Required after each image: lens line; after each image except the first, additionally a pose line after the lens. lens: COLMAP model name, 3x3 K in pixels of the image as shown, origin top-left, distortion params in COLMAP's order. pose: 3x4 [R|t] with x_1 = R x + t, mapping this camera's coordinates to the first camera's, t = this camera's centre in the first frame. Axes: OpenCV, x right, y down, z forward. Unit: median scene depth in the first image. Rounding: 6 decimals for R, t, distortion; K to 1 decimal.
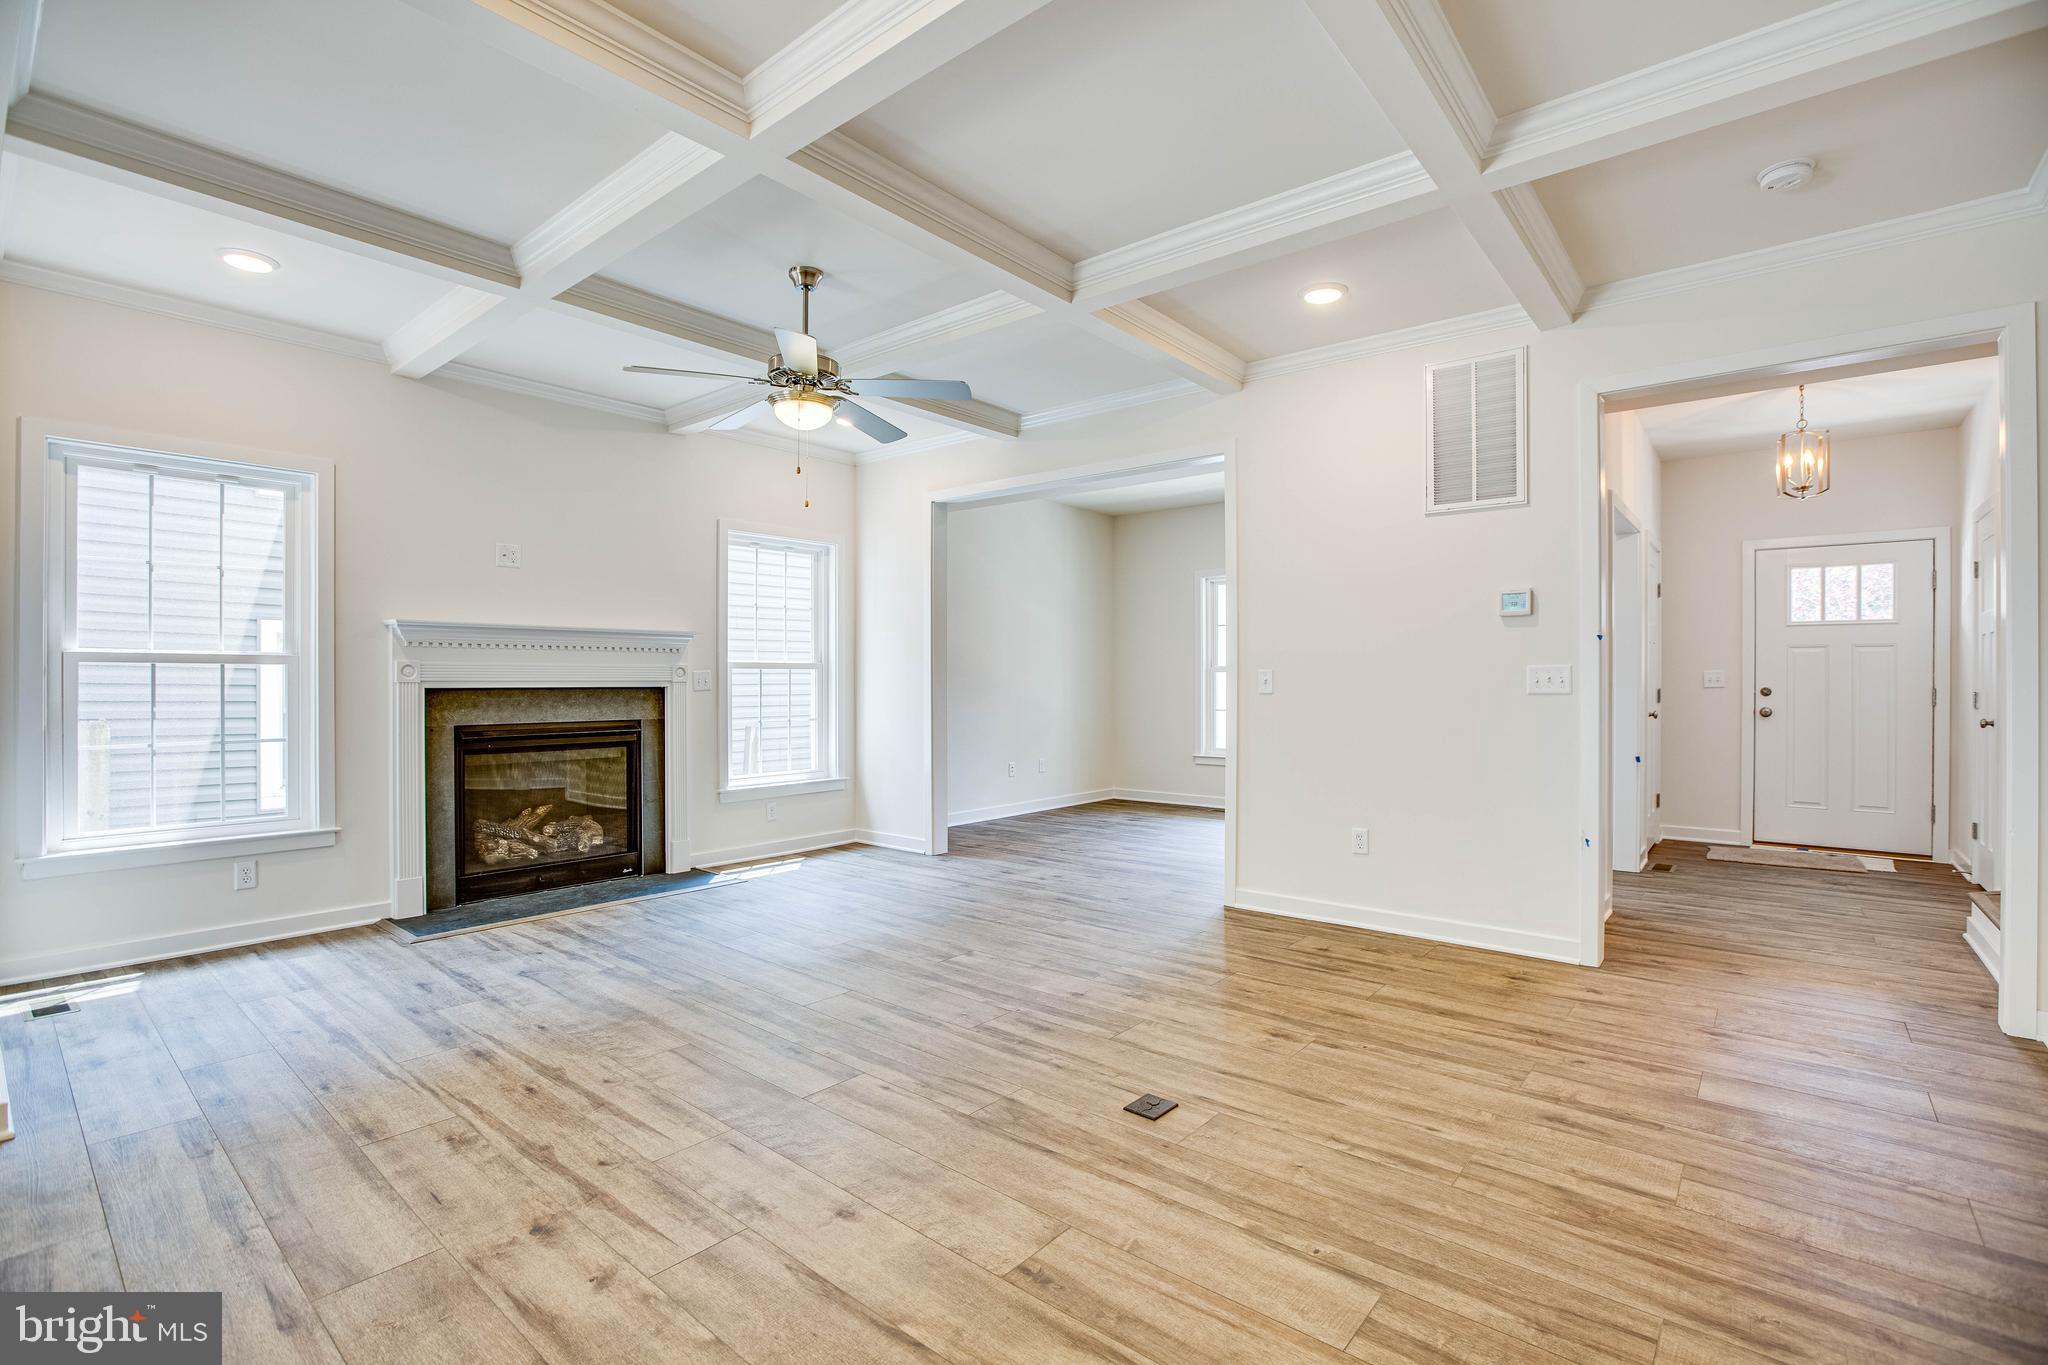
lens RADIAL K [[932.1, 0, 1020.2], [0, 932.1, 680.9], [0, 0, 1]] dist [-0.057114, 0.021132]
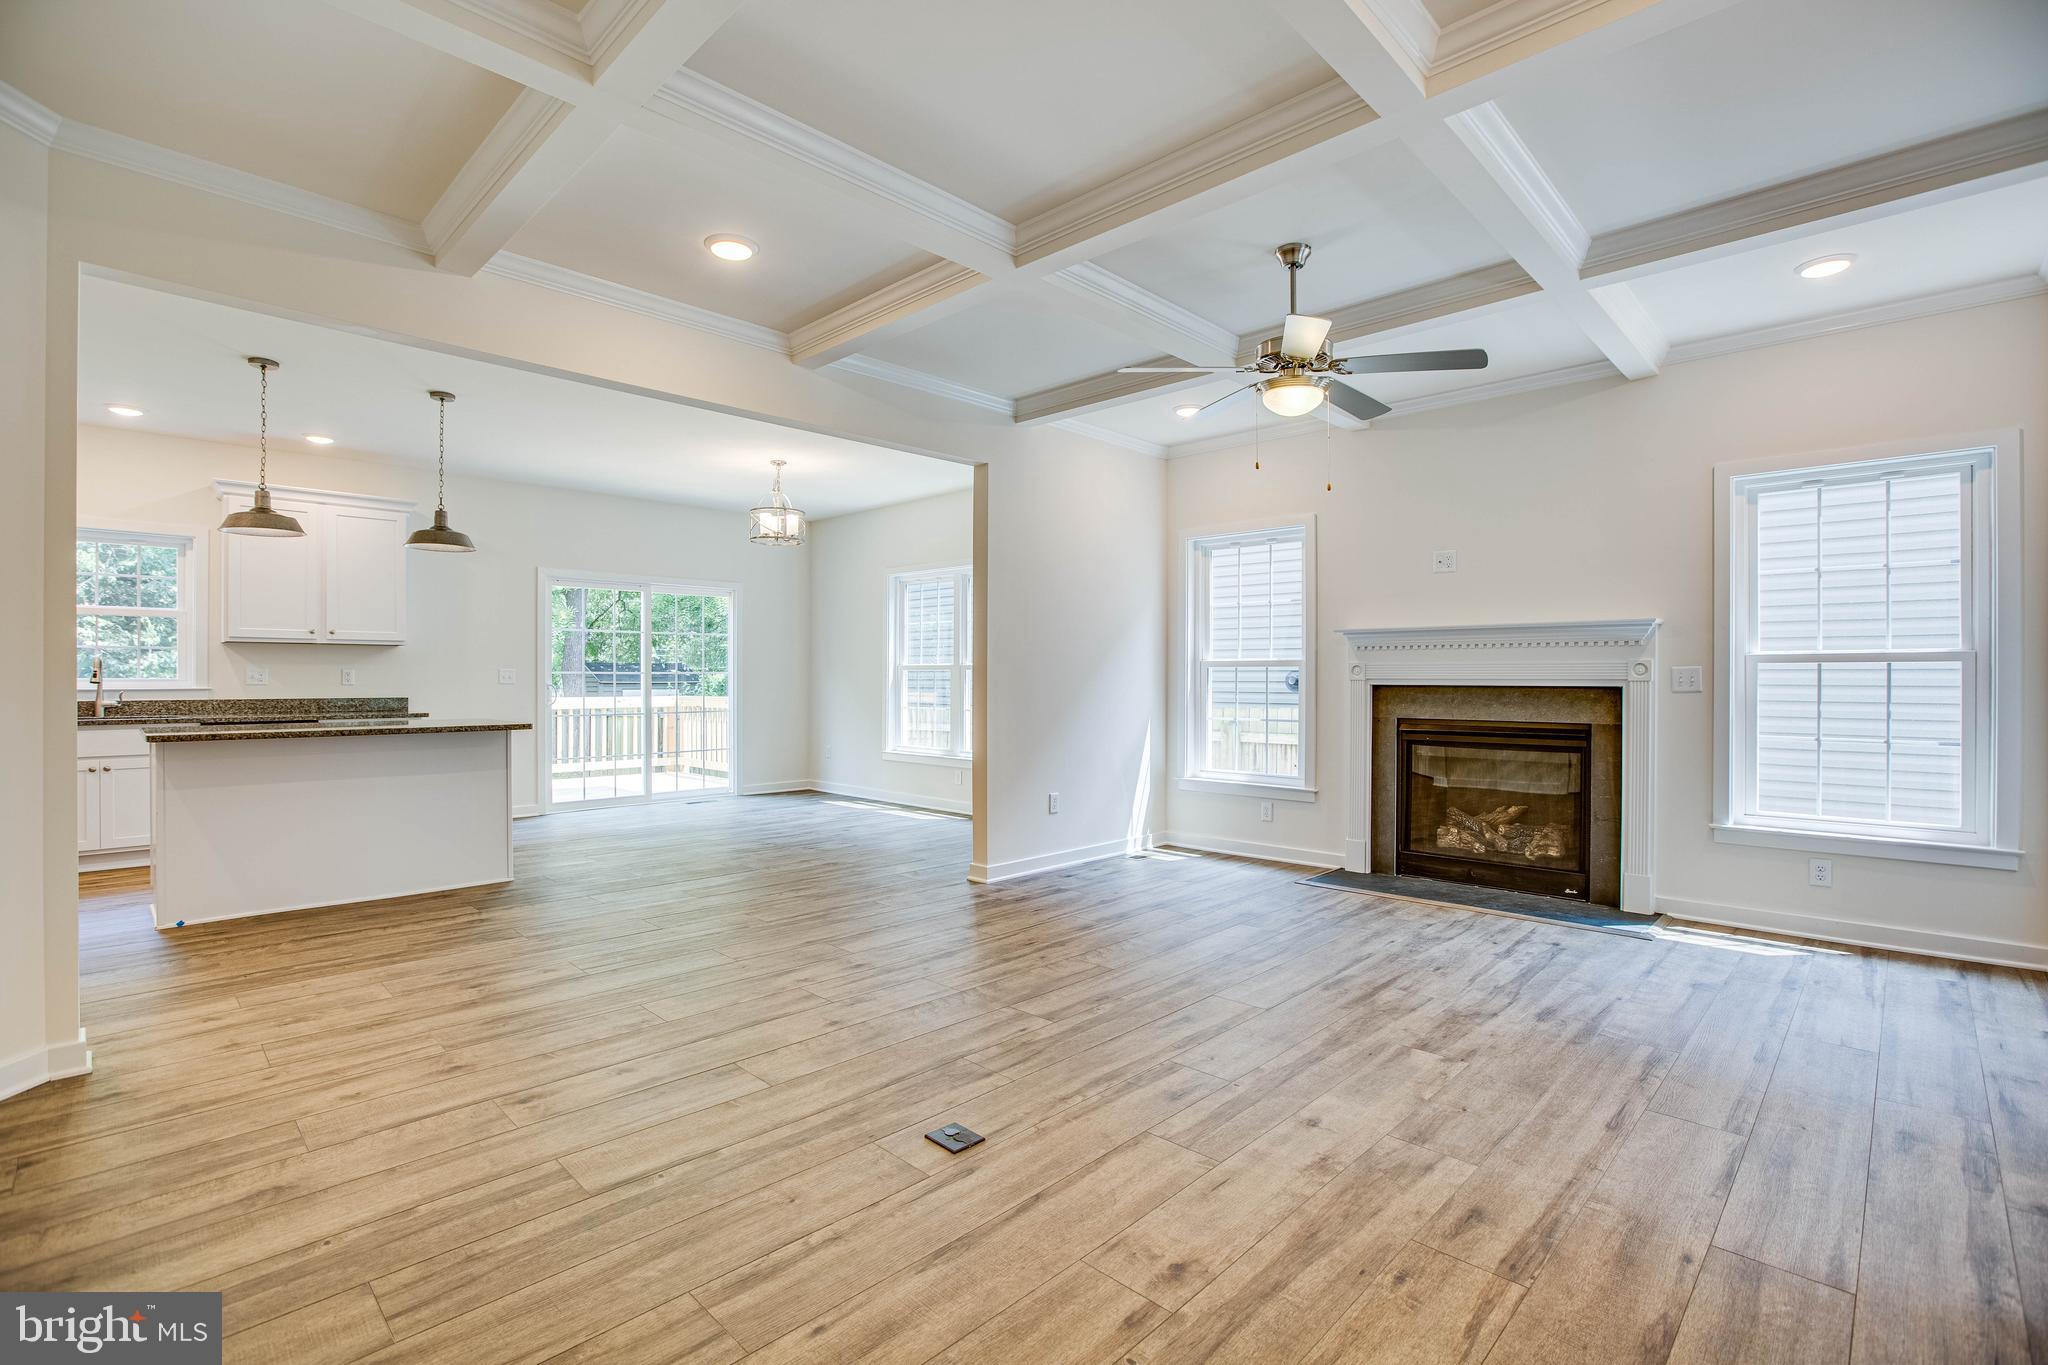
lens RADIAL K [[932.1, 0, 1020.2], [0, 932.1, 680.9], [0, 0, 1]] dist [-0.057114, 0.021132]
pose [[-0.077304, 0.002399, -0.997005, 0.736256], [-0.002392, 0.999994, 0.002591, 0.000691], [0.997005, 0.002586, -0.077298, 0.791025]]
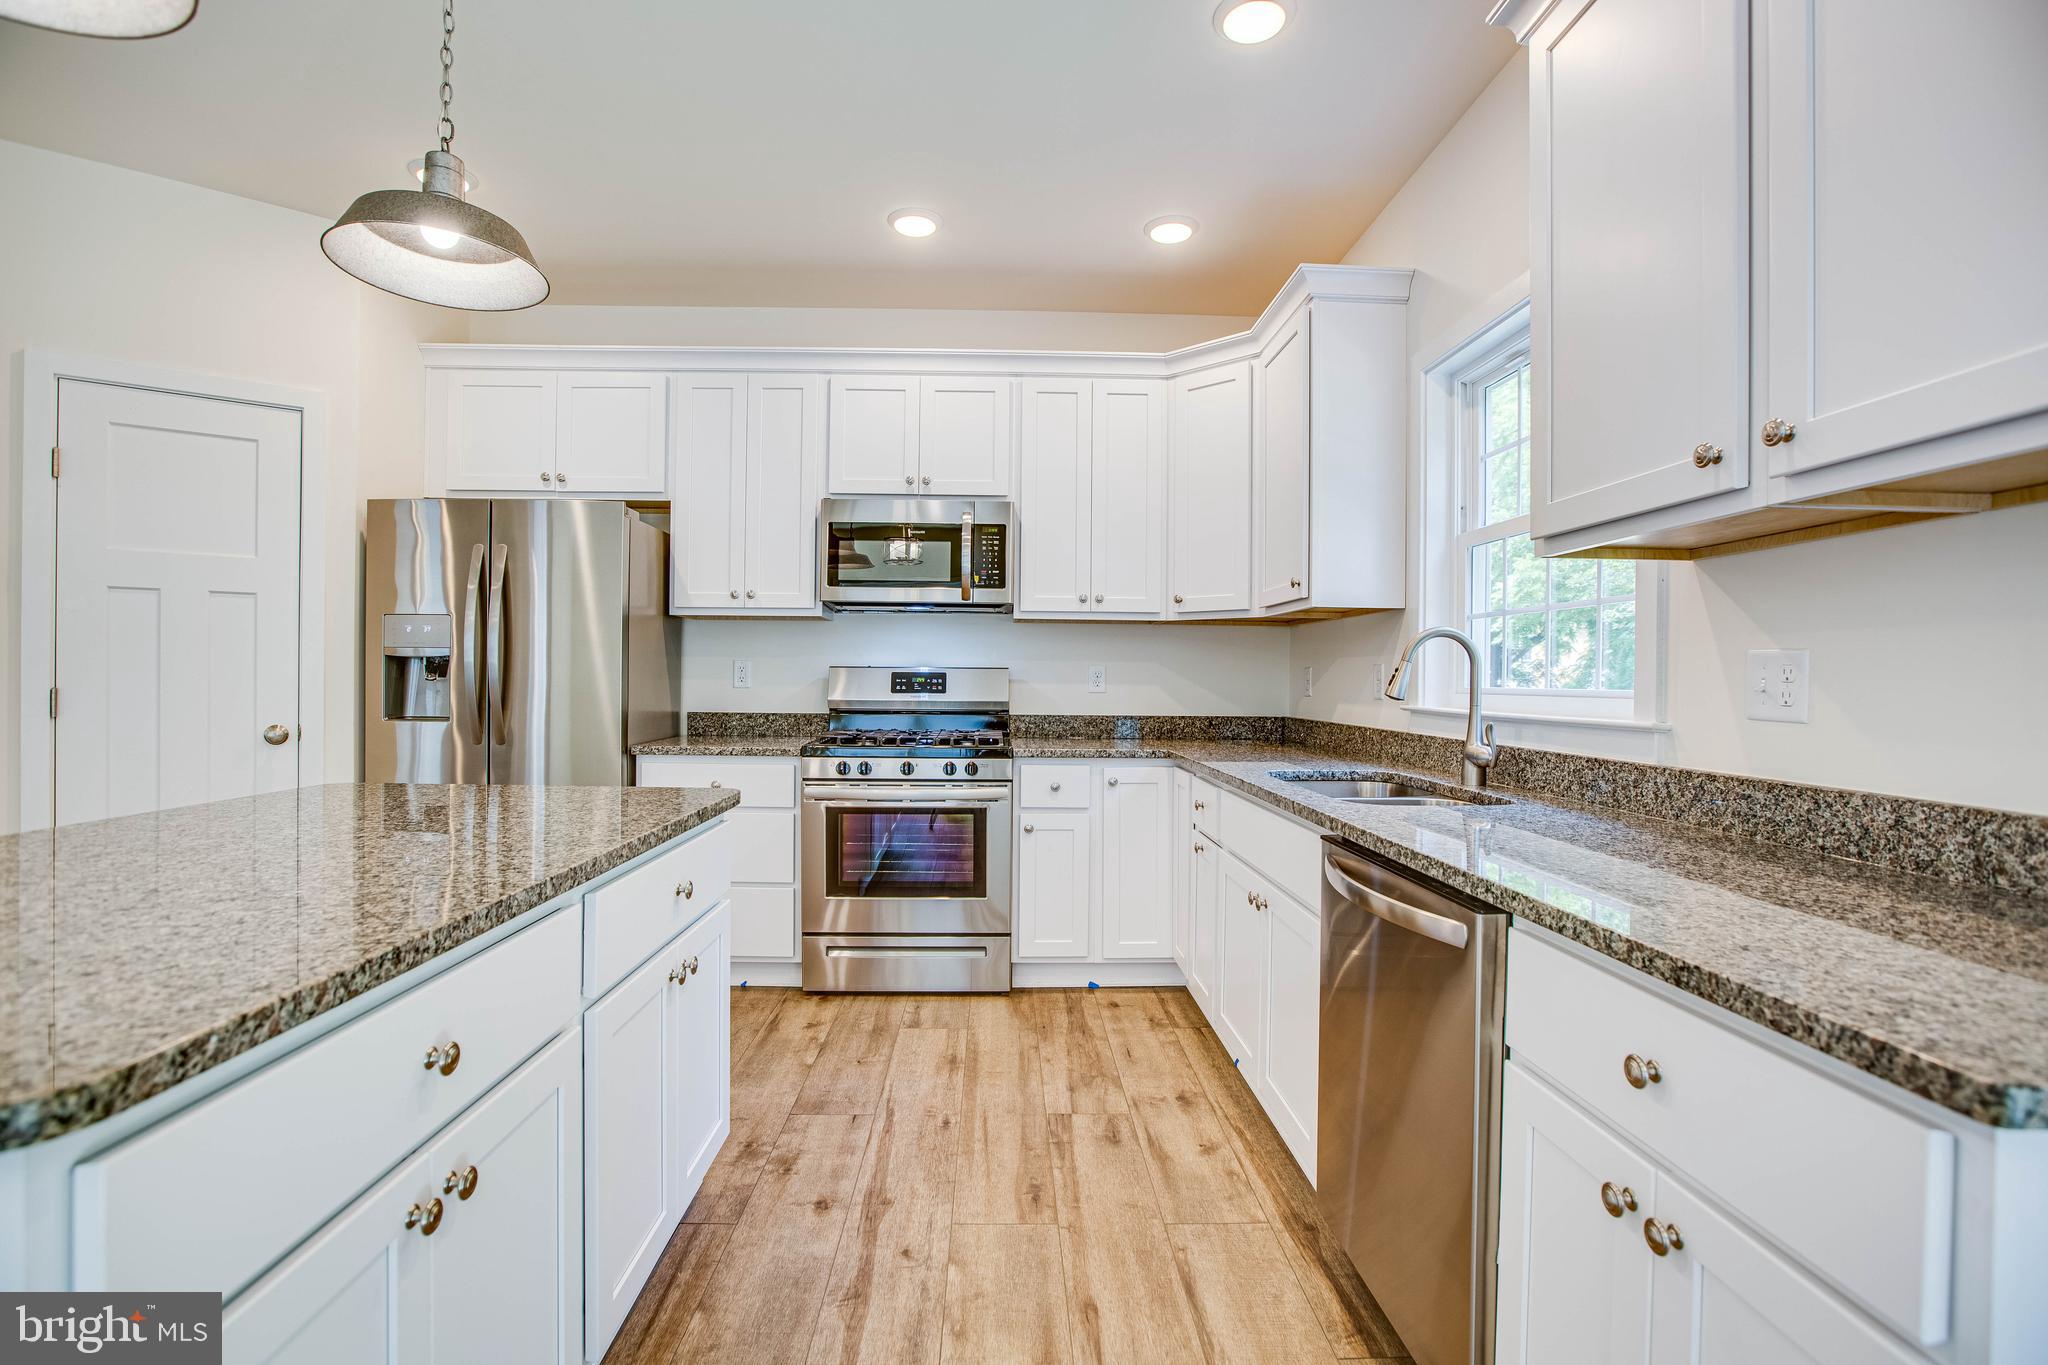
lens RADIAL K [[932.1, 0, 1020.2], [0, 932.1, 680.9], [0, 0, 1]] dist [-0.057114, 0.021132]
pose [[-0.664750, -0.009990, 0.746999, -0.988003], [-0.010790, 0.999935, 0.003770, 0.000442], [-0.746988, -0.005554, -0.664815, -0.284505]]
